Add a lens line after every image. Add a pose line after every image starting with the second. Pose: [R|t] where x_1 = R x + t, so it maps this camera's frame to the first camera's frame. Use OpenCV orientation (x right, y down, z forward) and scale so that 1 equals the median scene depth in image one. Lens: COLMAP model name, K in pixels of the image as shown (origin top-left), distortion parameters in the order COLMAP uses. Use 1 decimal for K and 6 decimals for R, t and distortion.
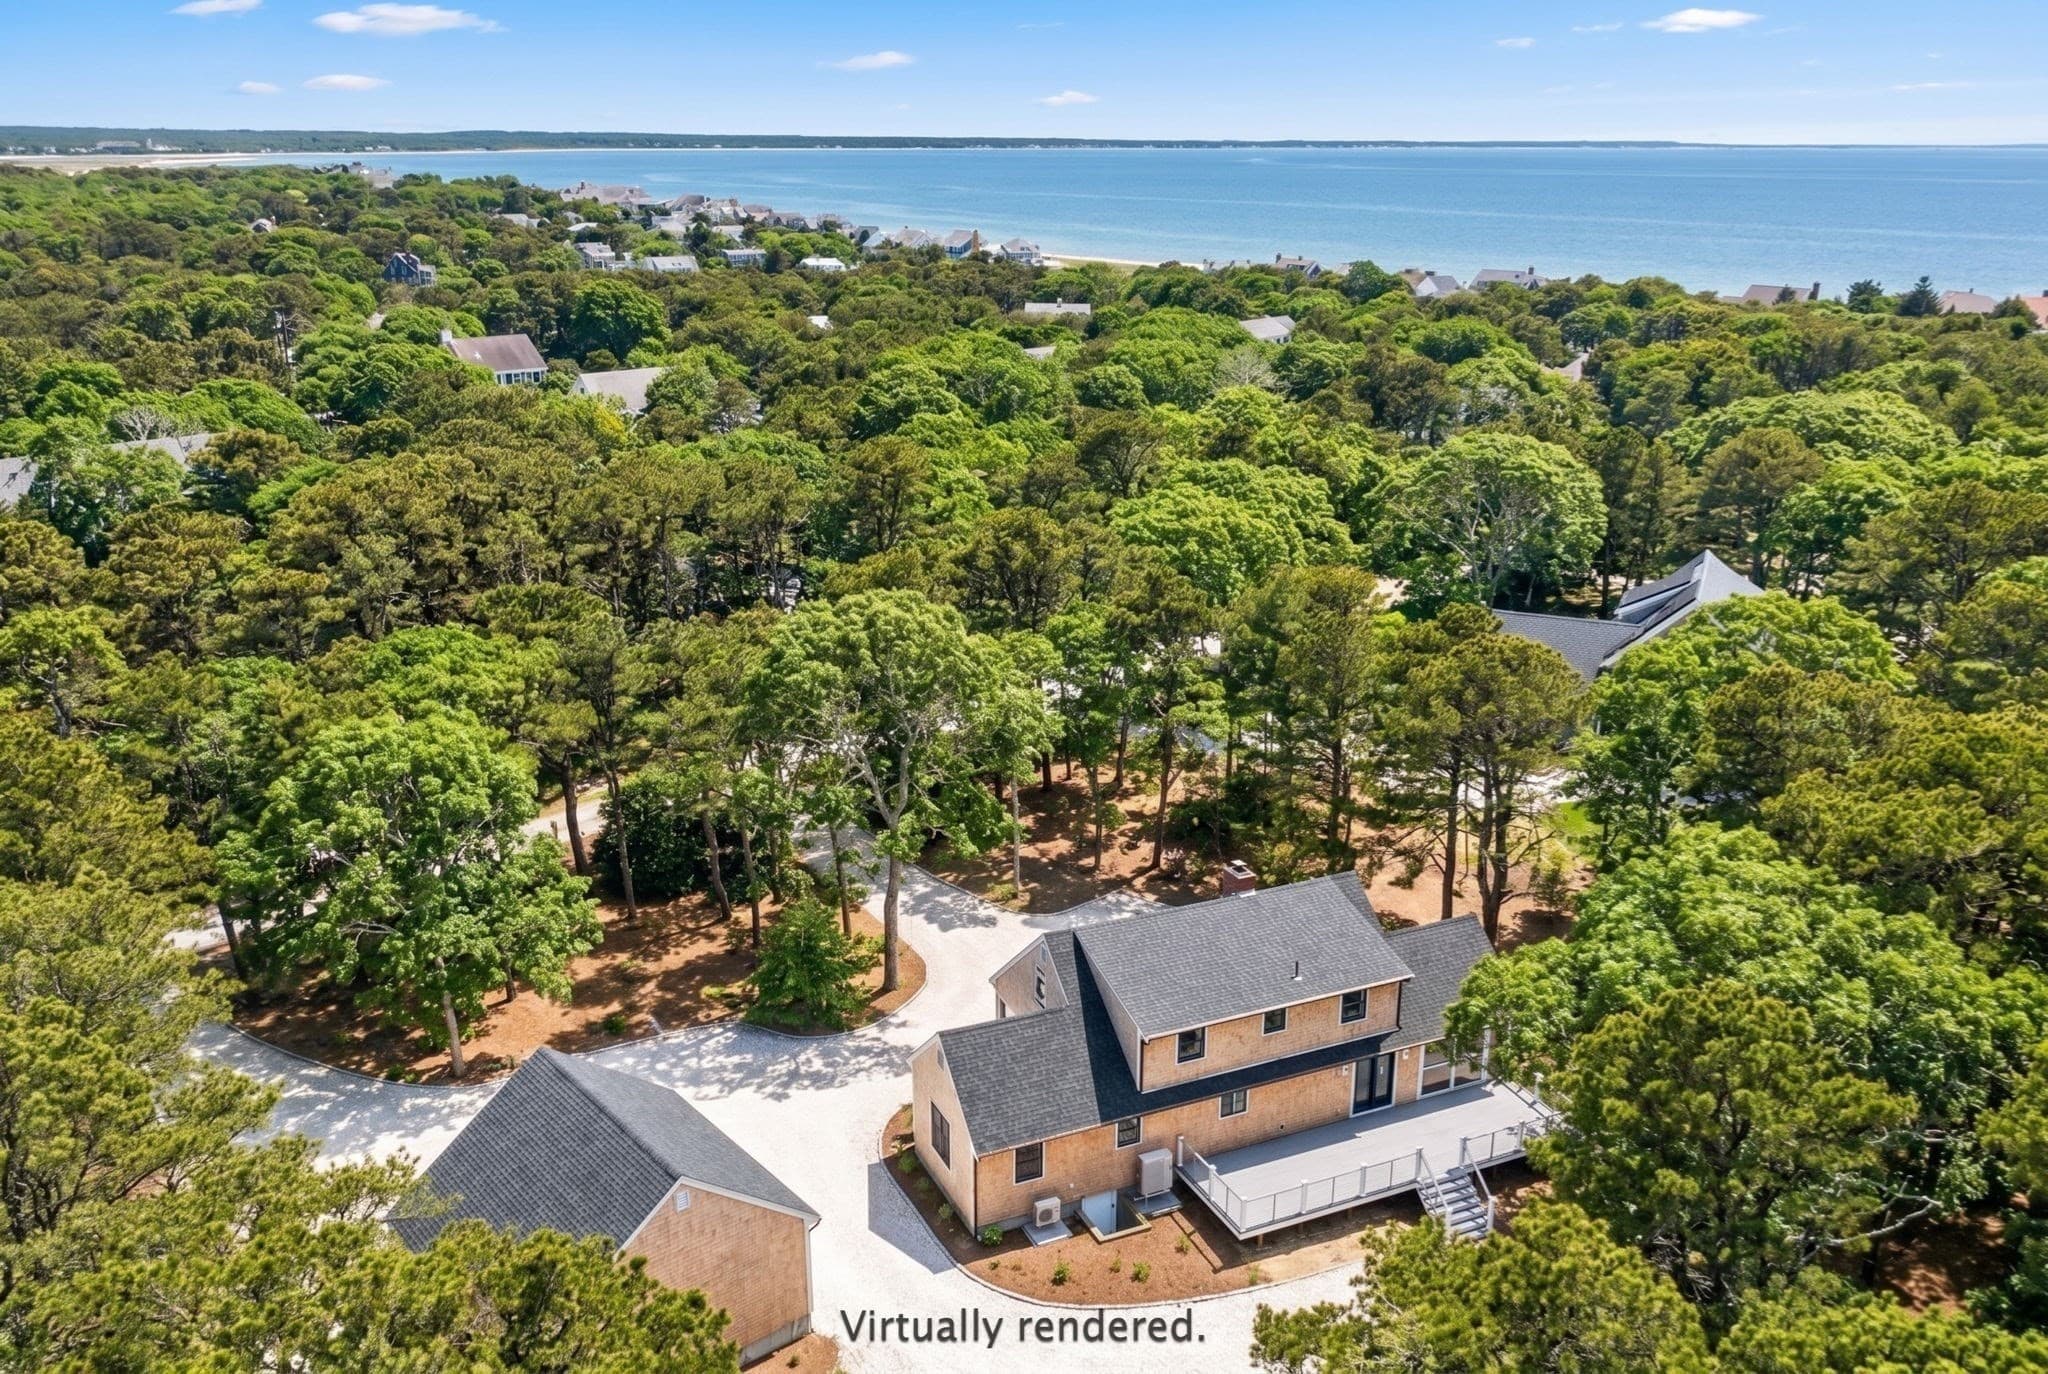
lens RADIAL K [[1679.5, 0, 1024.0], [0, 1679.5, 687.0], [0, 0, 1]] dist [0.033742, -0.088693]
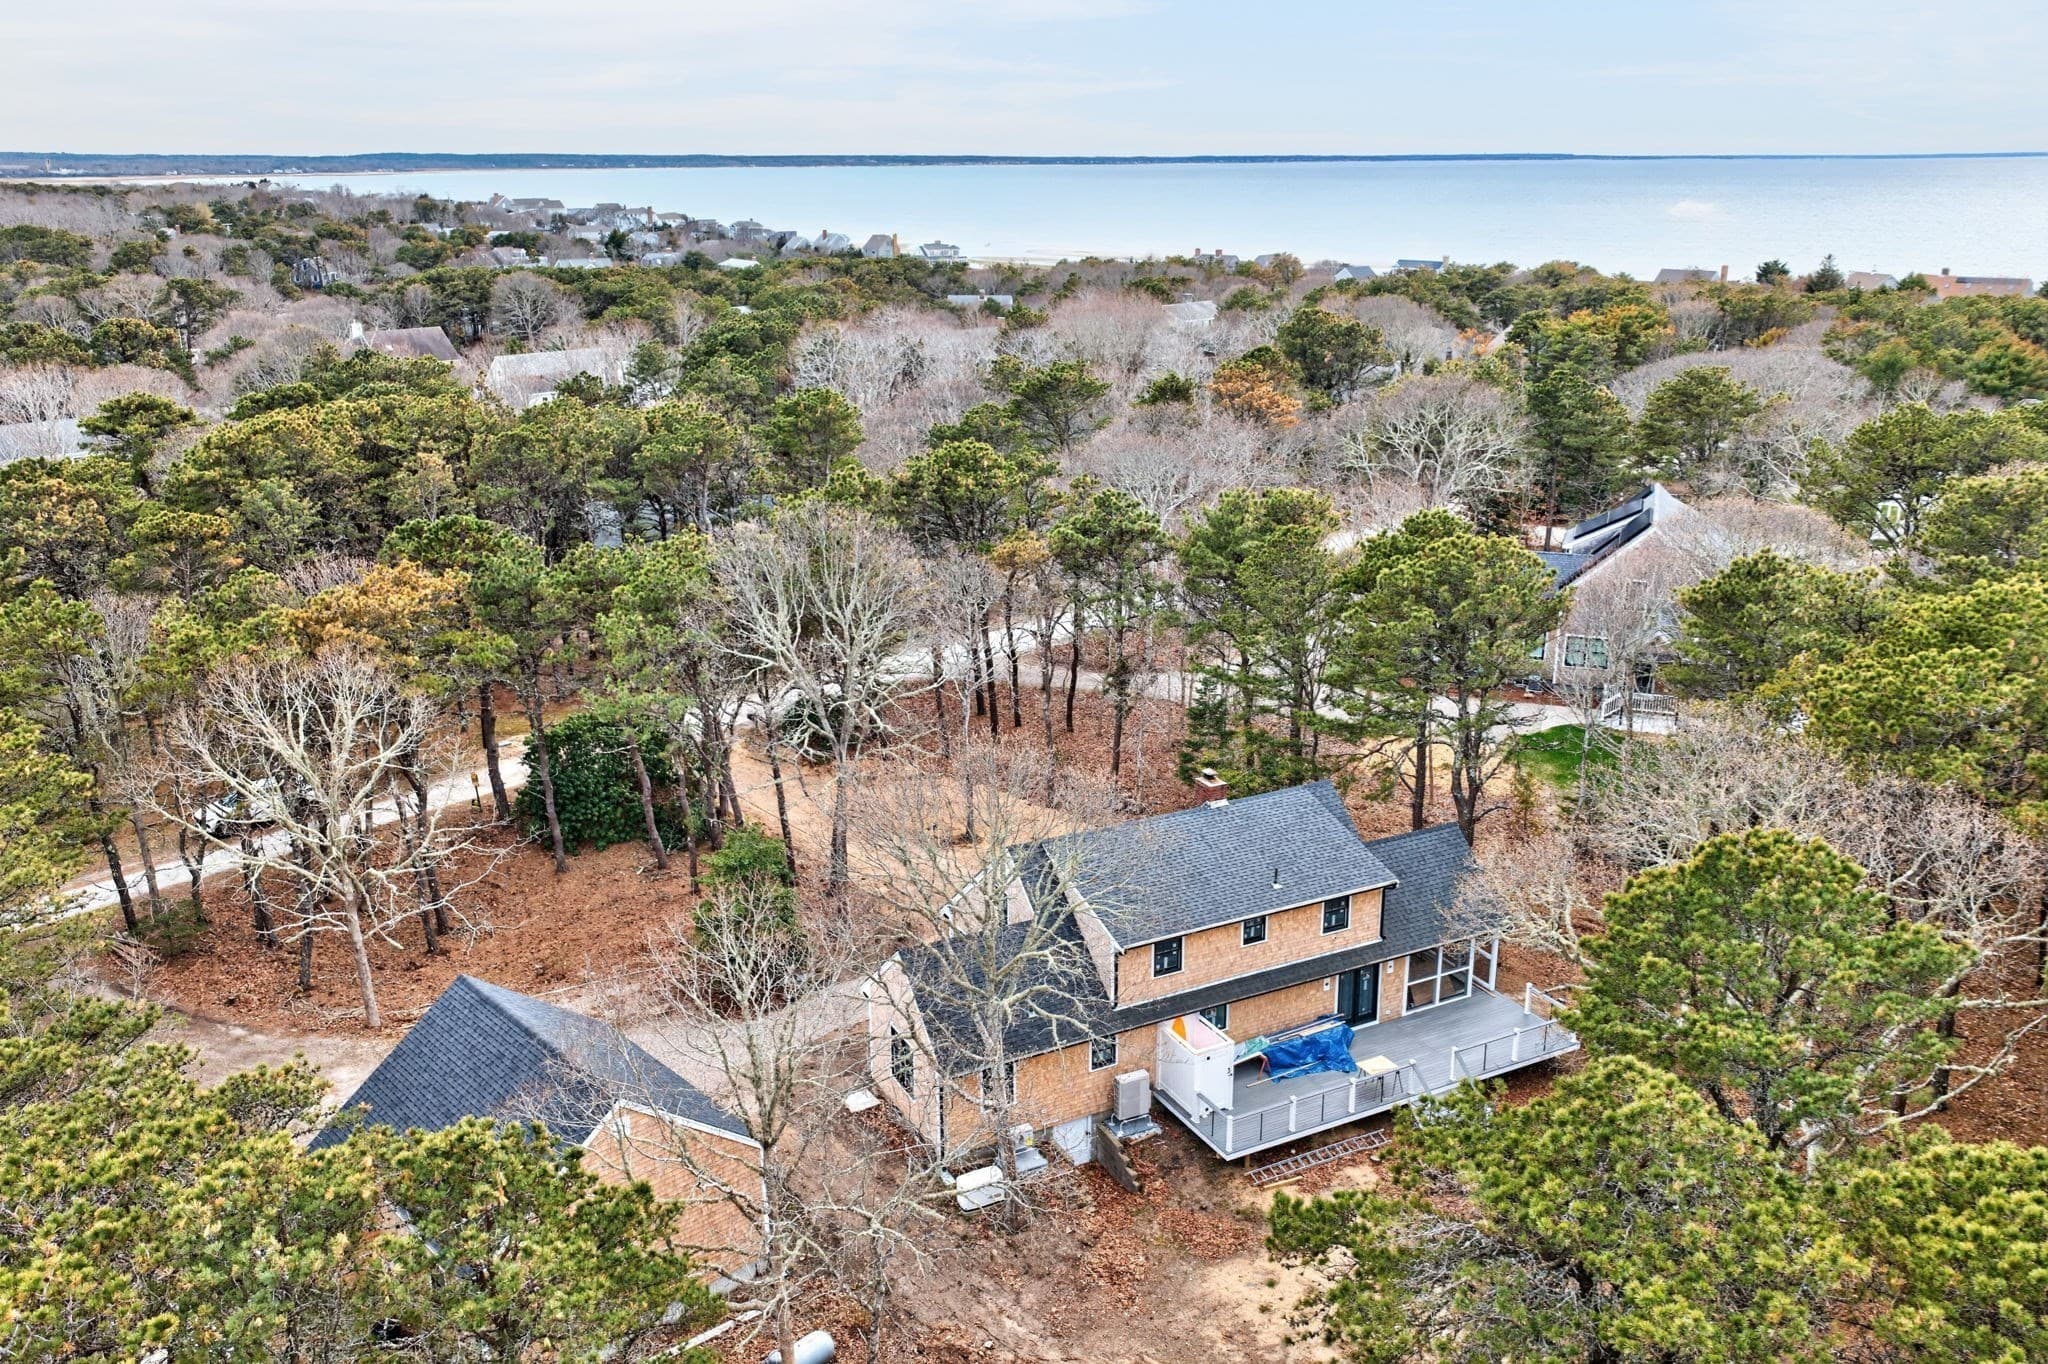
lens RADIAL K [[1660.6, 0, 1024.0], [0, 1660.6, 682.0], [0, 0, 1]] dist [0.051686, -0.099998]
pose [[0.998751, -0.023807, 0.043932, -0.011295], [0.024212, 0.999669, -0.008710, 0.042101], [-0.043710, 0.009763, 0.998997, 0.047717]]
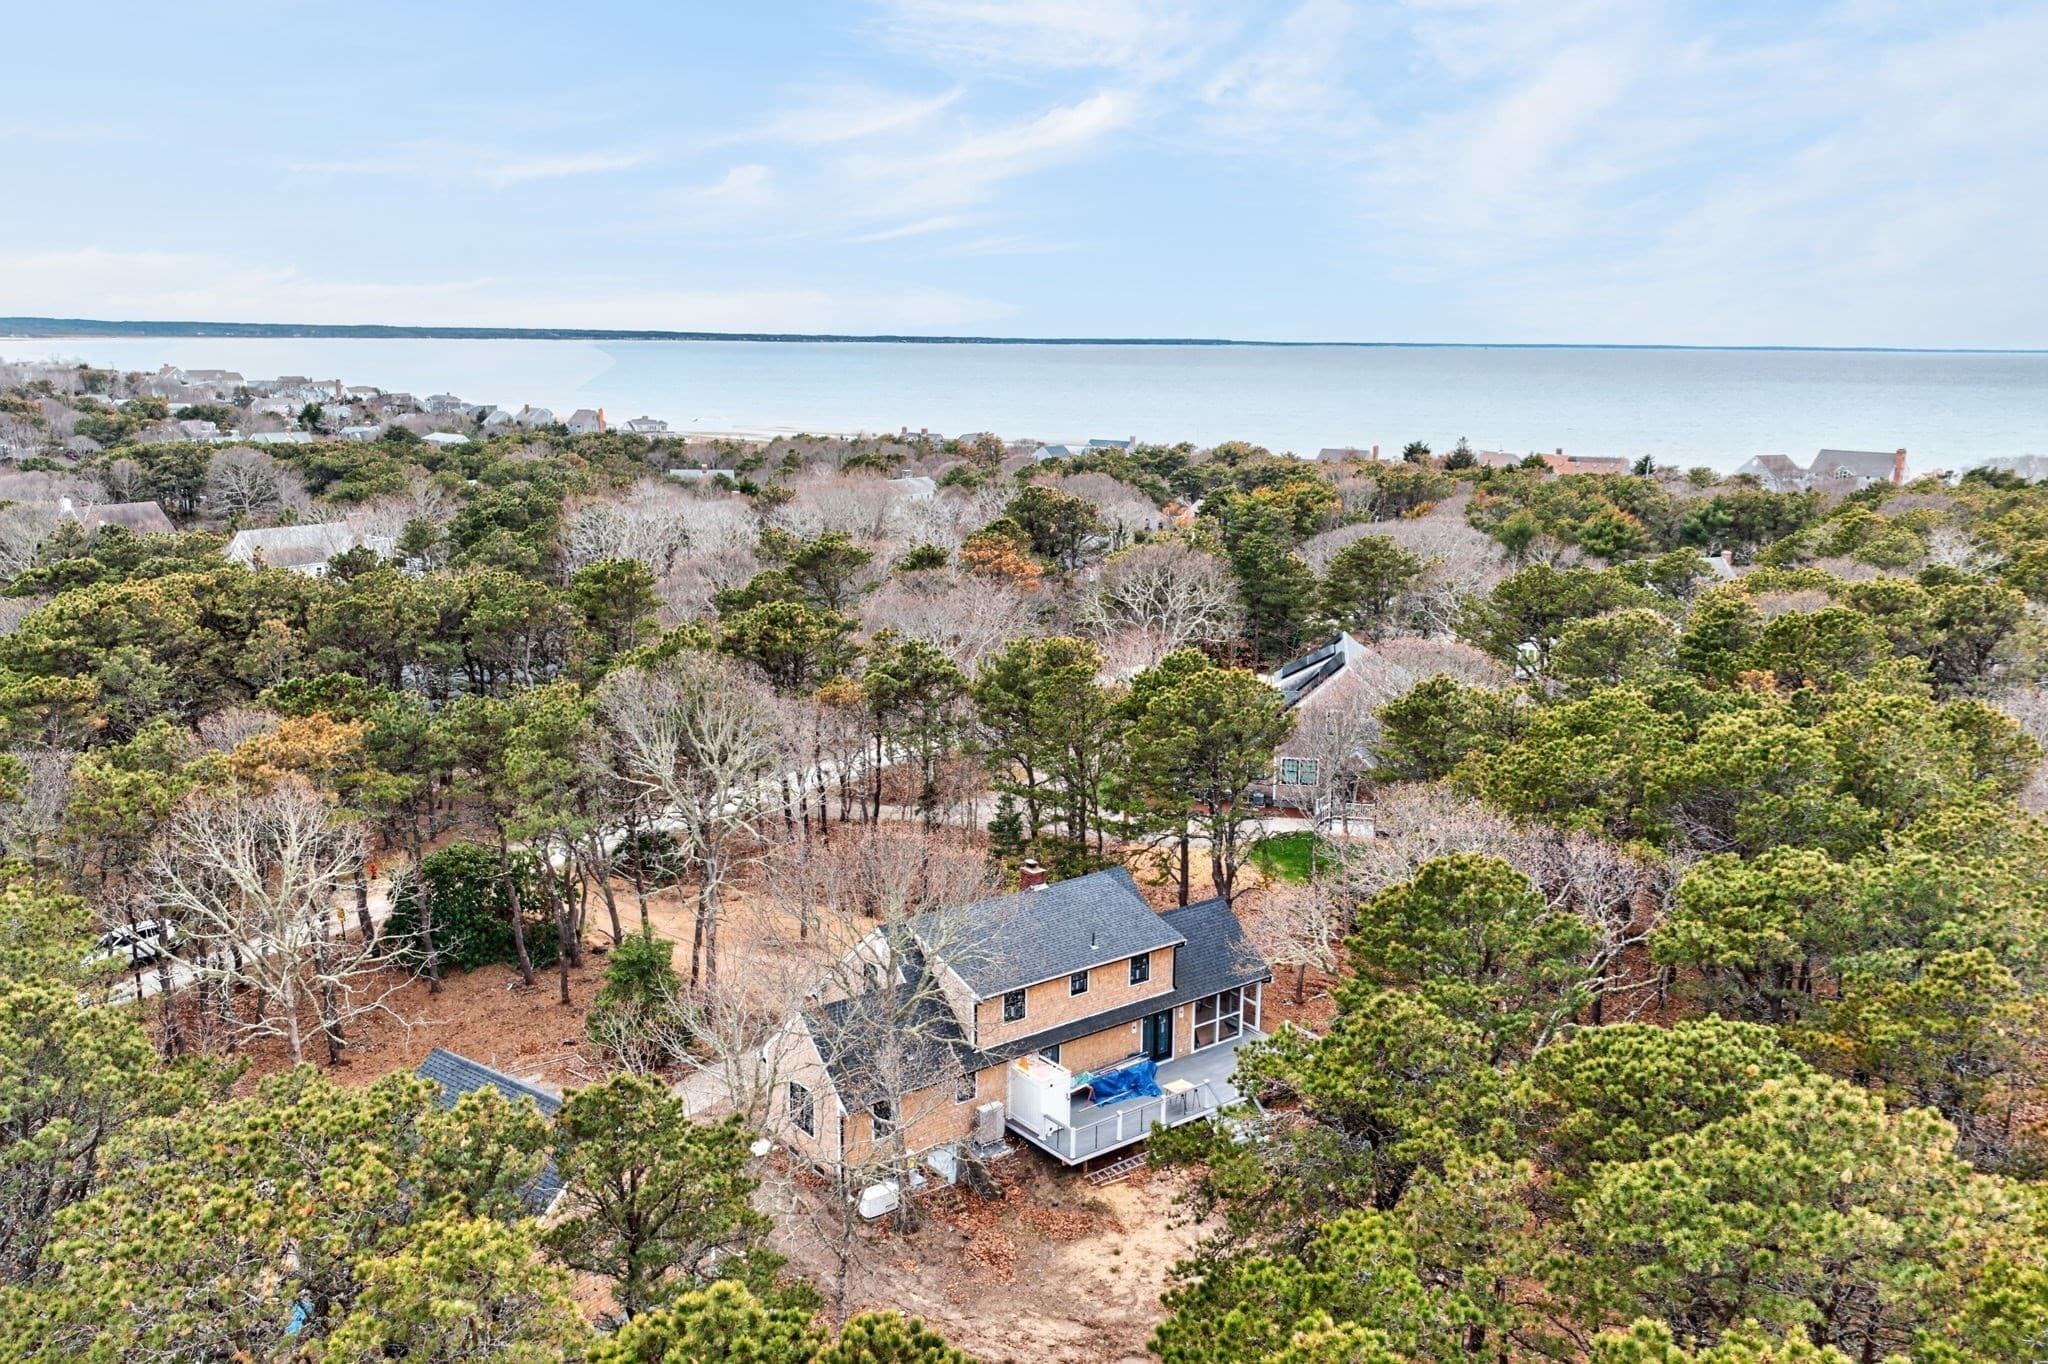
lens RADIAL K [[1660.6, 0, 1024.0], [0, 1660.6, 682.0], [0, 0, 1]] dist [0.051686, -0.099998]
pose [[0.973148, -0.041085, 0.226485, -0.092333], [0.065256, 0.992816, -0.100291, 0.067482], [-0.220738, 0.112377, 0.968838, -0.090382]]
